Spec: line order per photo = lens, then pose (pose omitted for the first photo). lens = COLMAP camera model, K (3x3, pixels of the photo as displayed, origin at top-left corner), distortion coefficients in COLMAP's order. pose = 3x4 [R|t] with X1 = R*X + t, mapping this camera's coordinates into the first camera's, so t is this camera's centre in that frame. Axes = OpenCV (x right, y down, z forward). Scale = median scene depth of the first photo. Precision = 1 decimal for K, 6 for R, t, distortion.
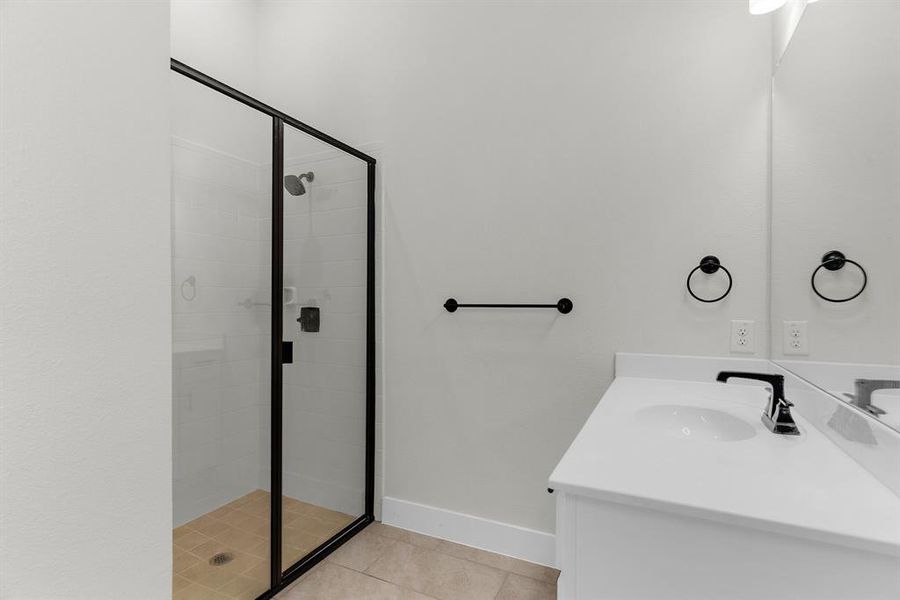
lens RADIAL K [[428.4, 0, 452.0], [0, 428.4, 302.1], [0, 0, 1]] dist [0.000074, -0.001206]
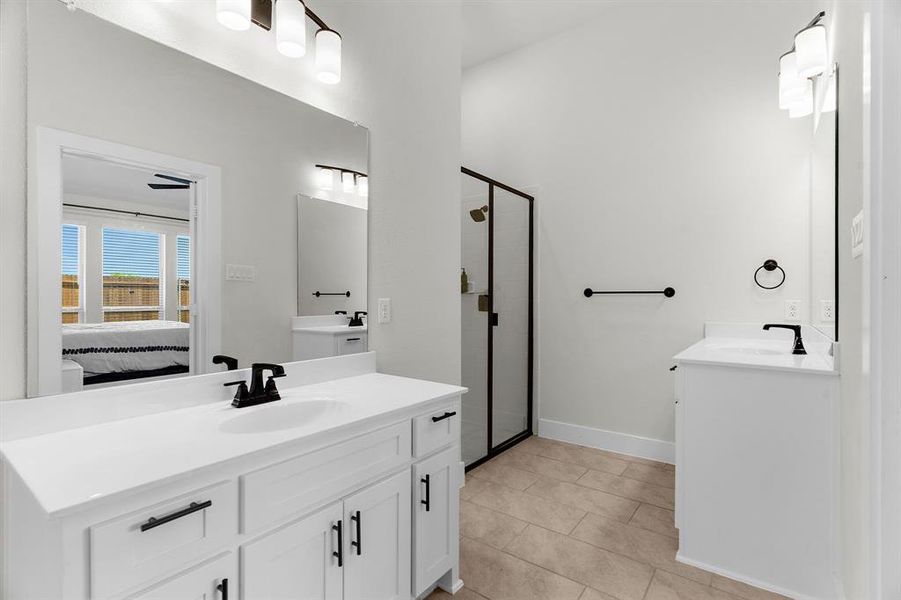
lens RADIAL K [[428.9, 0, 448.1], [0, 428.9, 296.9], [0, 0, 1]] dist [0.000074, -0.001206]
pose [[0.983806, 0.000208, -0.179239, -0.258827], [-0.000291, 1.000000, -0.000434, 0.027750], [0.179238, 0.000479, 0.983806, -0.704253]]
